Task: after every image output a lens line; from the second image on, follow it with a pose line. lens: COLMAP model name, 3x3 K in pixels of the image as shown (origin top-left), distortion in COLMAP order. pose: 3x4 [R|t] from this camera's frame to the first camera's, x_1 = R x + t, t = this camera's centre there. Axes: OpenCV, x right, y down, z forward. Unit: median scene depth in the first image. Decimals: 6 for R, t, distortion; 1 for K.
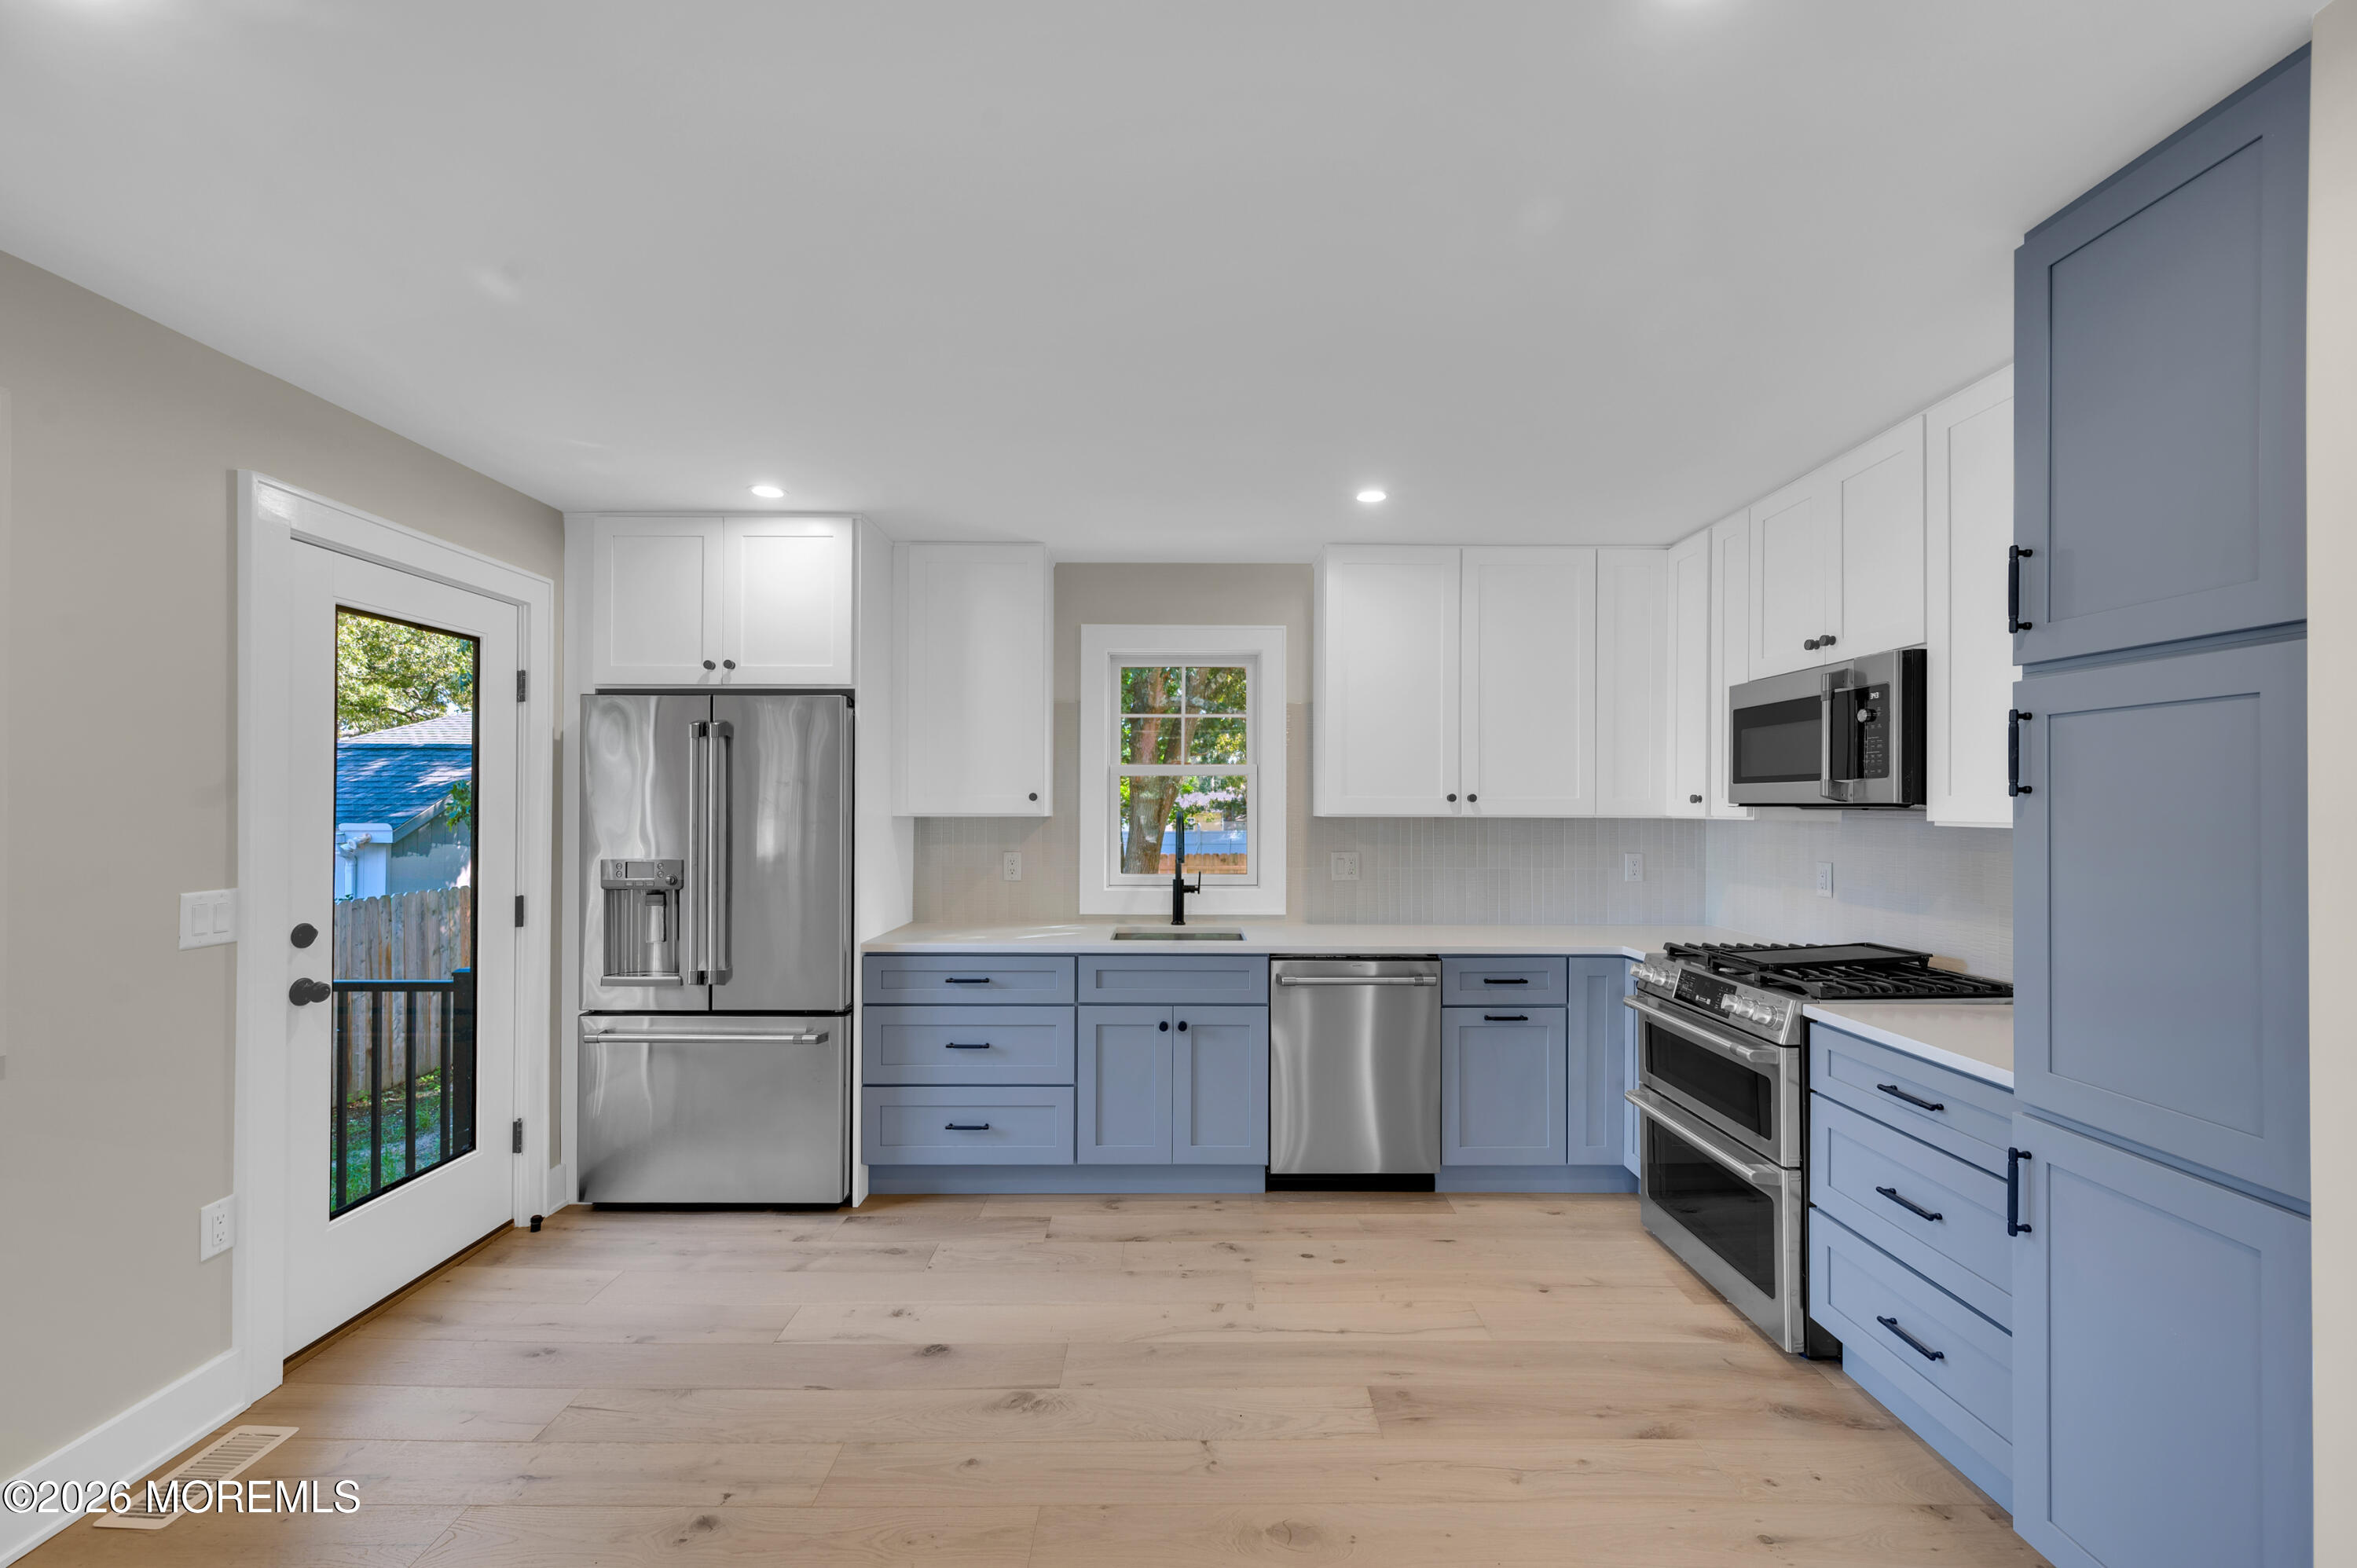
lens RADIAL K [[935.3, 0, 1182.9], [0, 935.3, 801.9], [0, 0, 1]] dist [-0.000787, -0.000237]
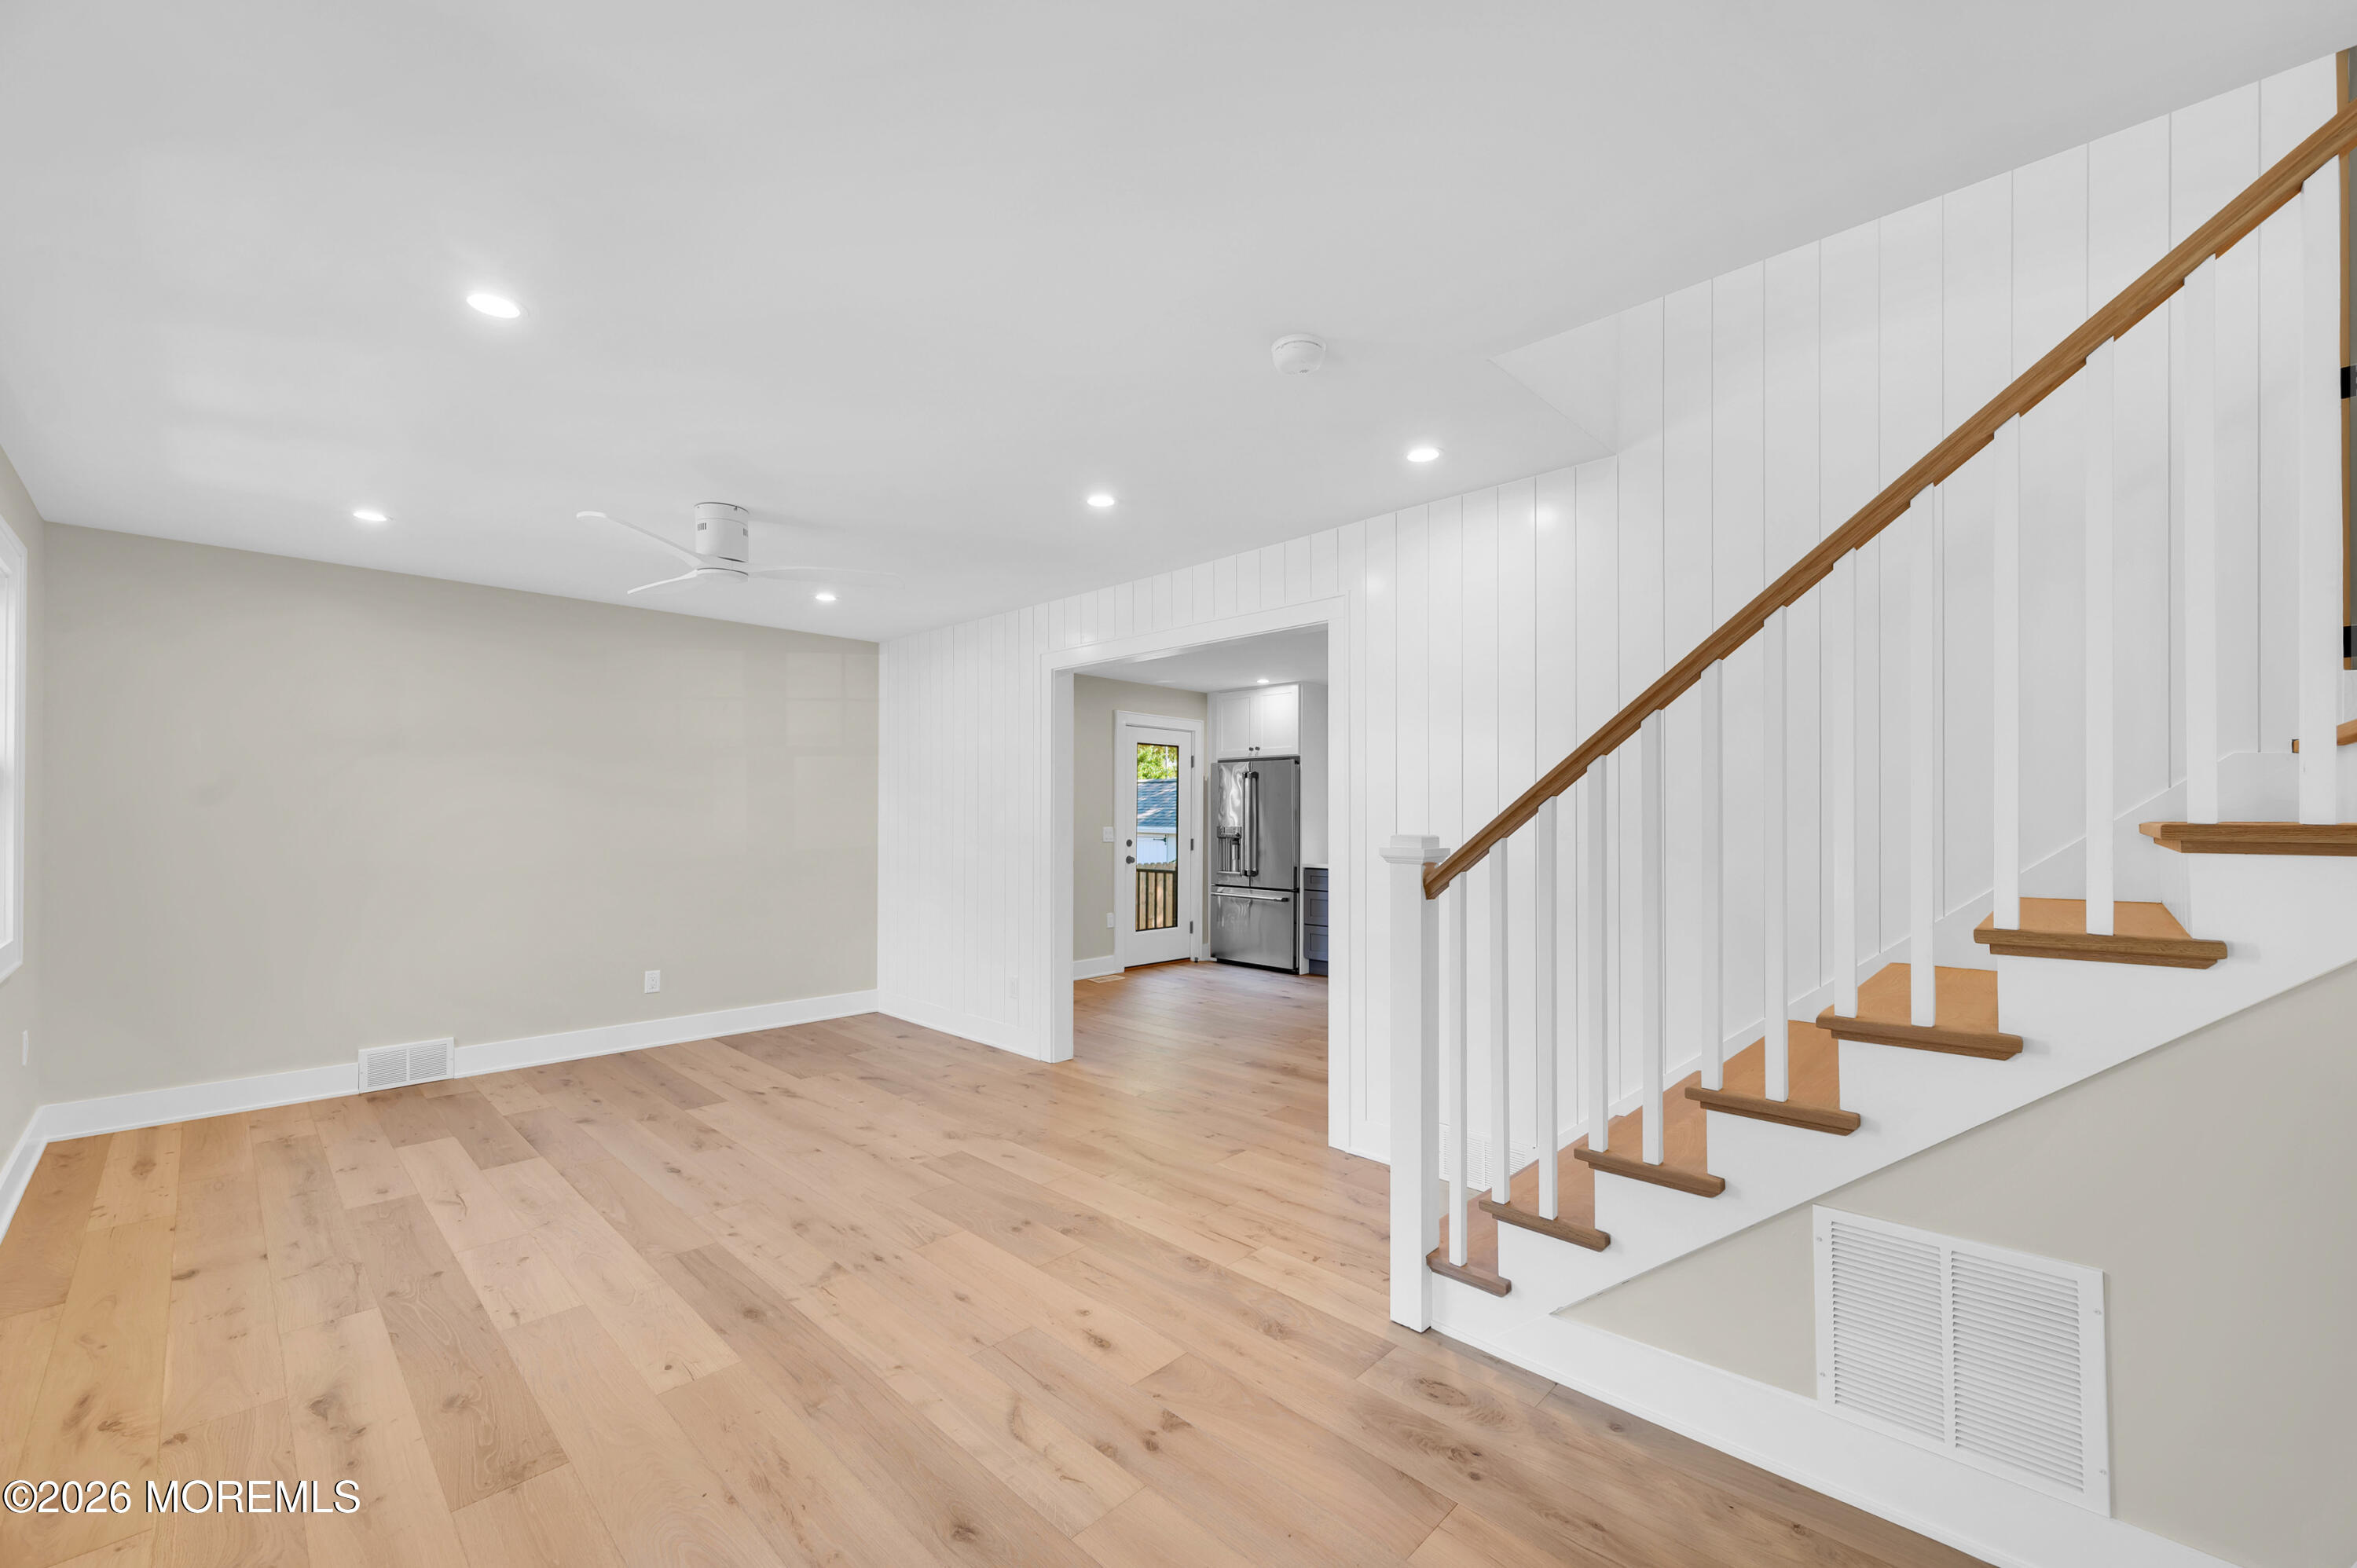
lens RADIAL K [[977.7, 0, 1227.6], [0, 977.7, 816.4], [0, 0, 1]] dist [-0.001982, 0.000001]
pose [[0.747943, -0.002797, -0.663757, 1.188072], [0.000732, 0.999994, -0.003389, 0.042710], [0.663762, 0.002048, 0.747941, -1.001078]]
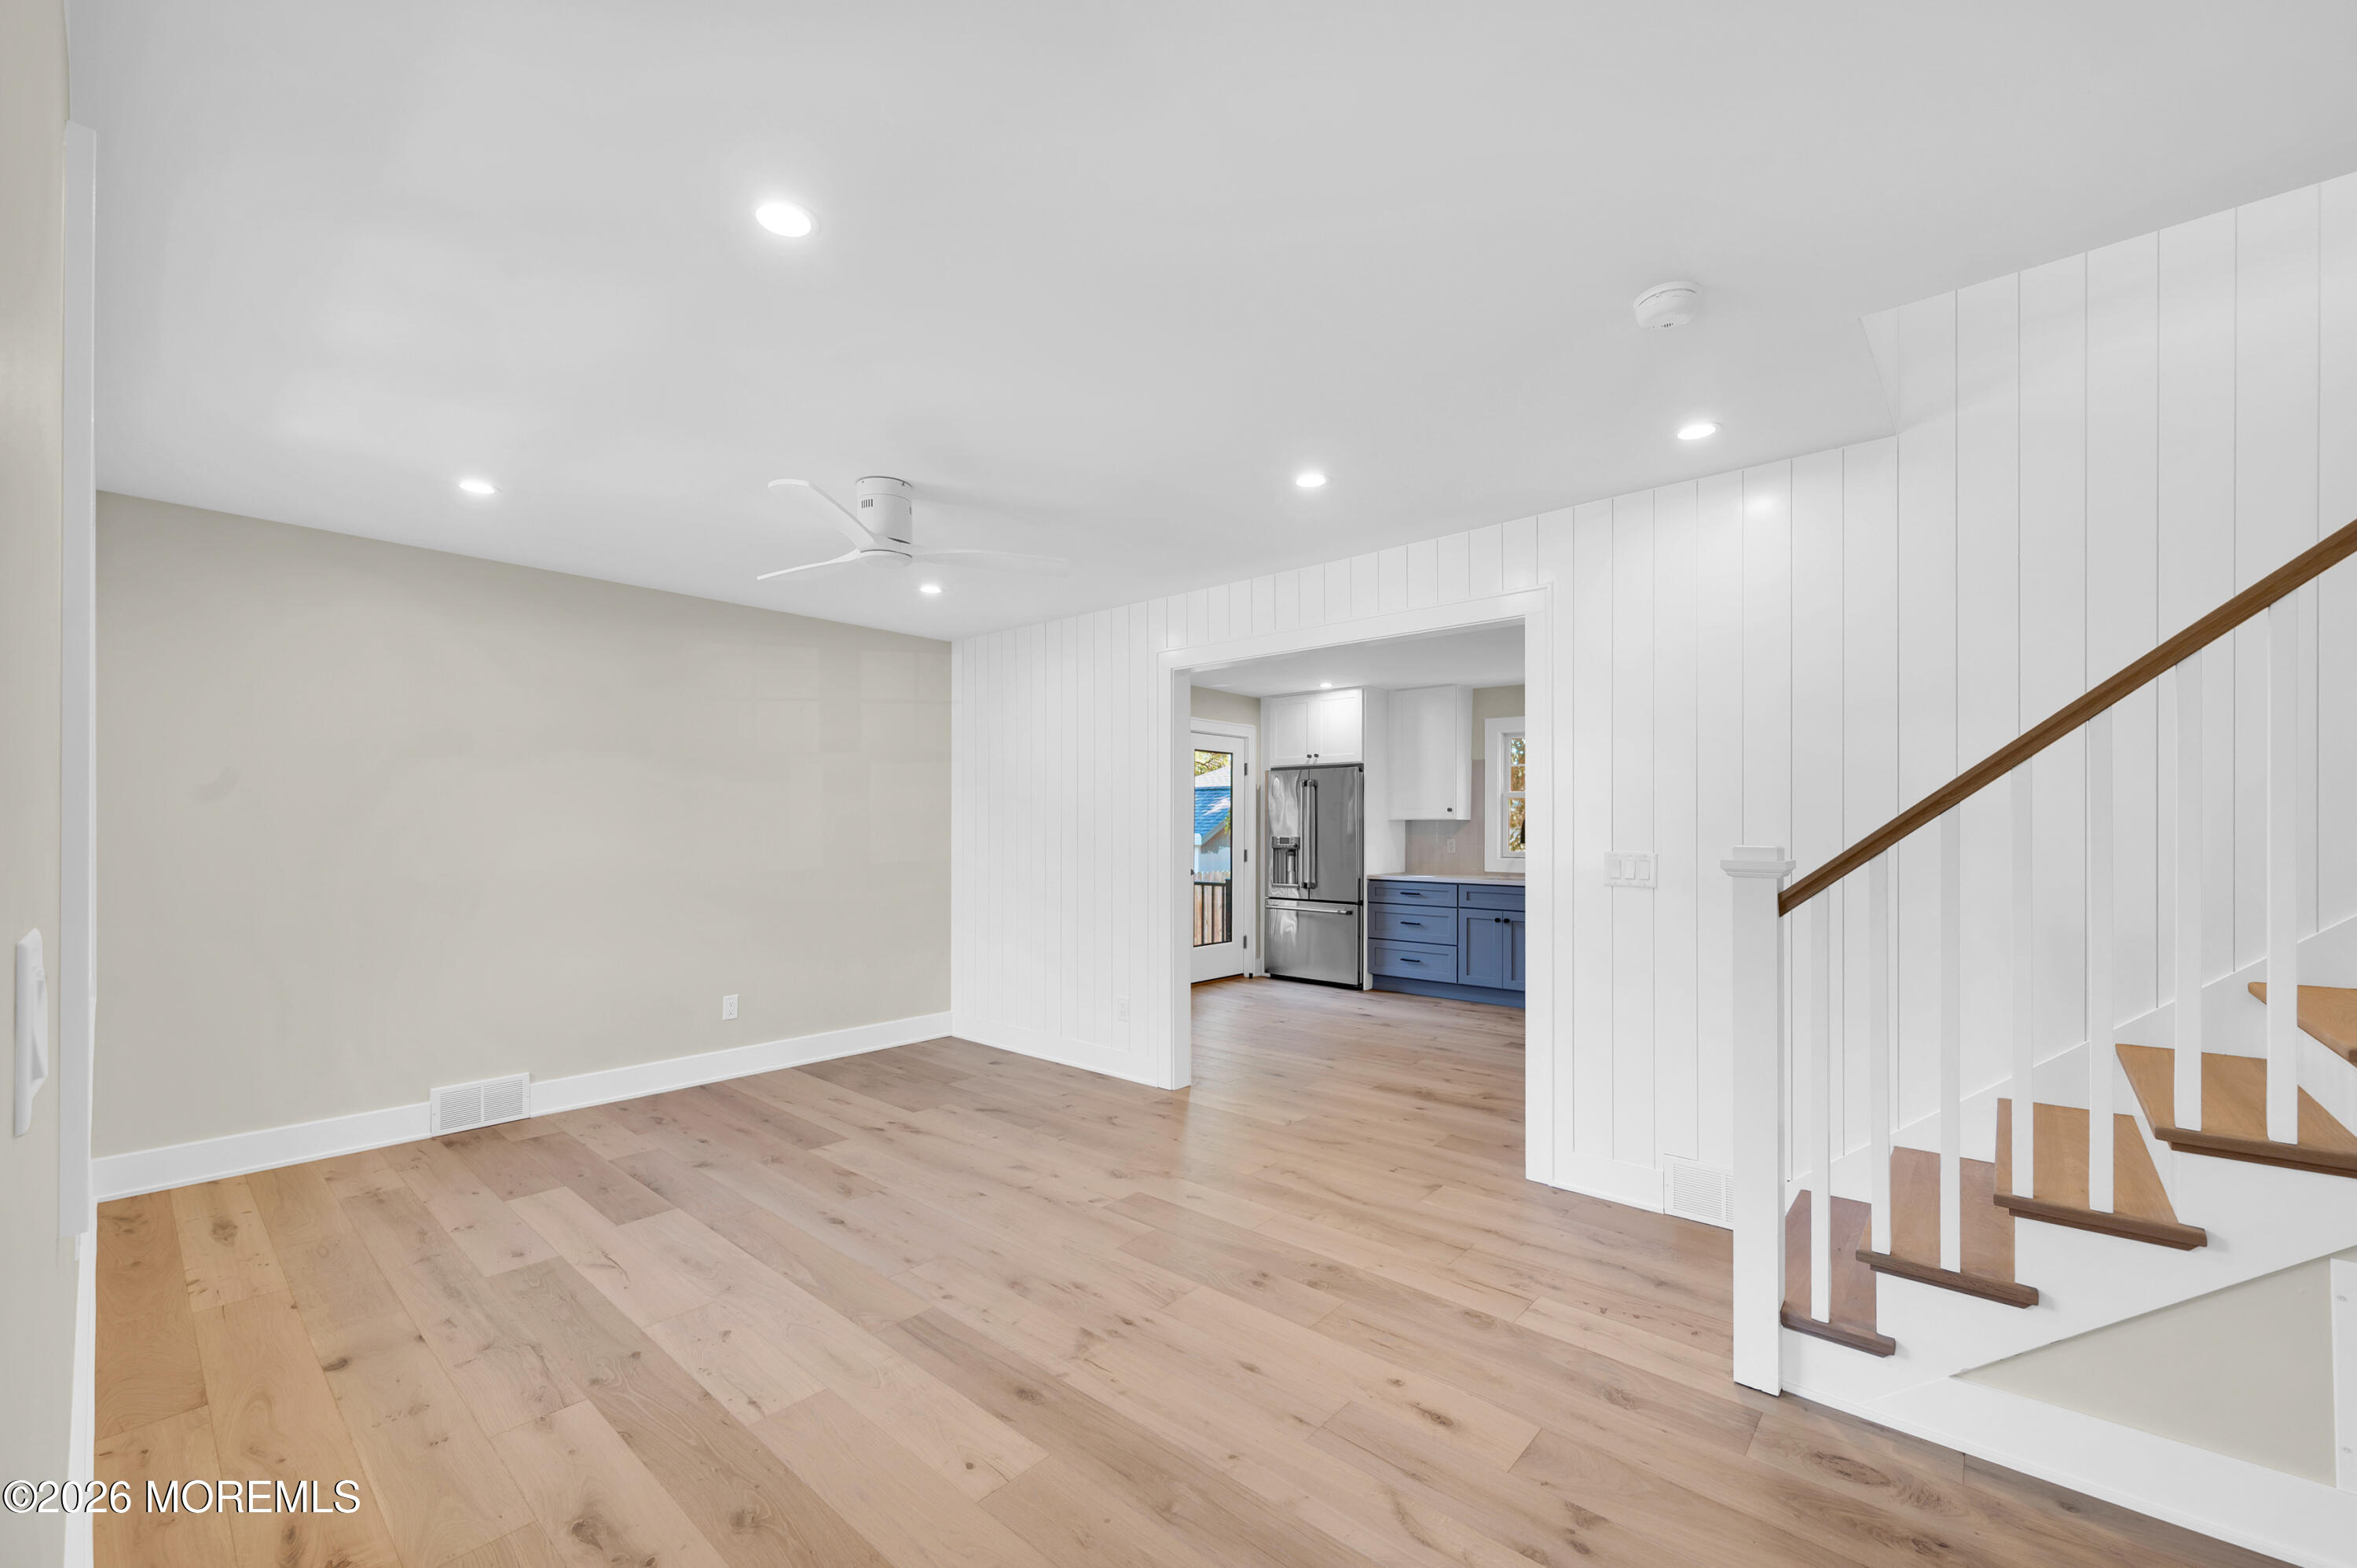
lens RADIAL K [[985.5, 0, 1212.5], [0, 985.5, 833.2], [0, 0, 1]] dist [-0.000088, -0.000268]
pose [[0.775232, -0.000377, -0.631677, 0.905920], [0.003200, 0.999989, 0.003331, 0.042186], [0.631669, -0.004603, 0.775225, -1.126581]]
